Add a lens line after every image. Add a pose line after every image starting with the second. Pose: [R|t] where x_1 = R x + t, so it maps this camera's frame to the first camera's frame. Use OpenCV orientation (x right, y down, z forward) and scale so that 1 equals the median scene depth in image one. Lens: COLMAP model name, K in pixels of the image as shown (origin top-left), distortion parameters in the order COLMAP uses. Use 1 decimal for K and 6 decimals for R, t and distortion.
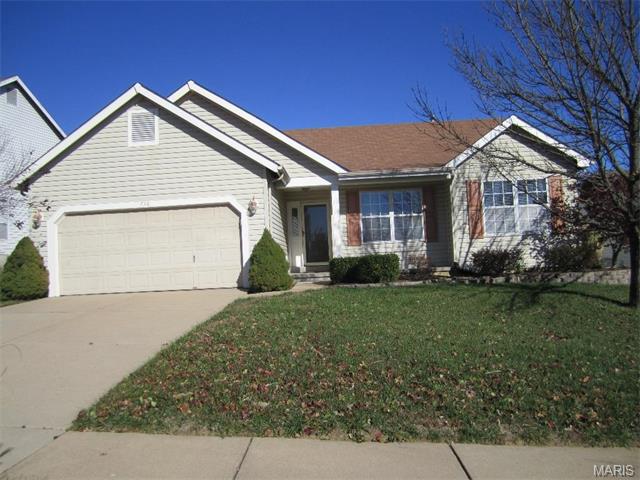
lens RADIAL K [[524.5, 0, 320.2], [0, 524.5, 241.9], [0, 0, 1]] dist [-0.063149, 0.004552]
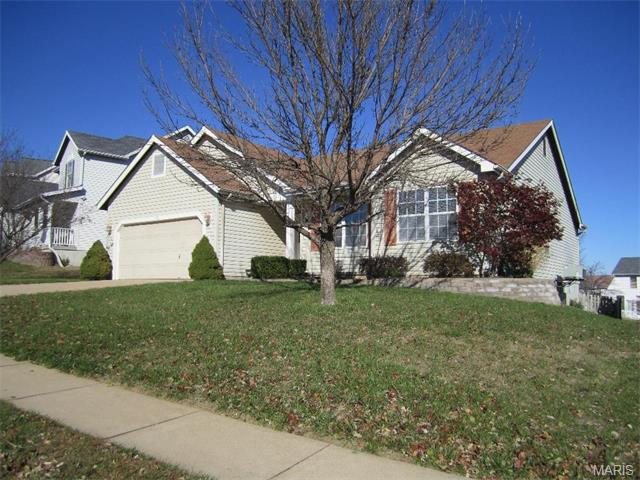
lens RADIAL K [[524.5, 0, 321.8], [0, 524.5, 238.2], [0, 0, 1]] dist [-0.063149, 0.004552]
pose [[0.850185, 0.004720, -0.526462, 0.743008], [-0.021225, 0.999454, -0.025315, 0.008929], [0.526056, 0.032697, 0.849821, 0.018149]]
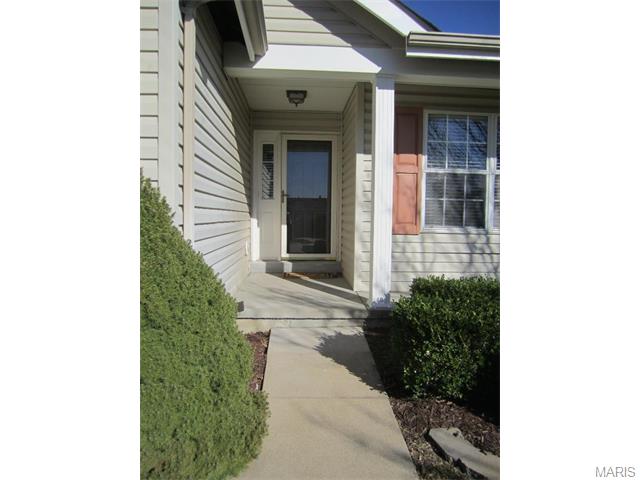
lens RADIAL K [[524.5, 0, 320.1], [0, 524.5, 240.3], [0, 0, 1]] dist [-0.063149, 0.004552]
pose [[0.995575, 0.060992, 0.071491, -0.039204], [-0.066485, 0.994799, 0.077165, -0.018213], [-0.066413, -0.081577, 0.994452, 0.643703]]
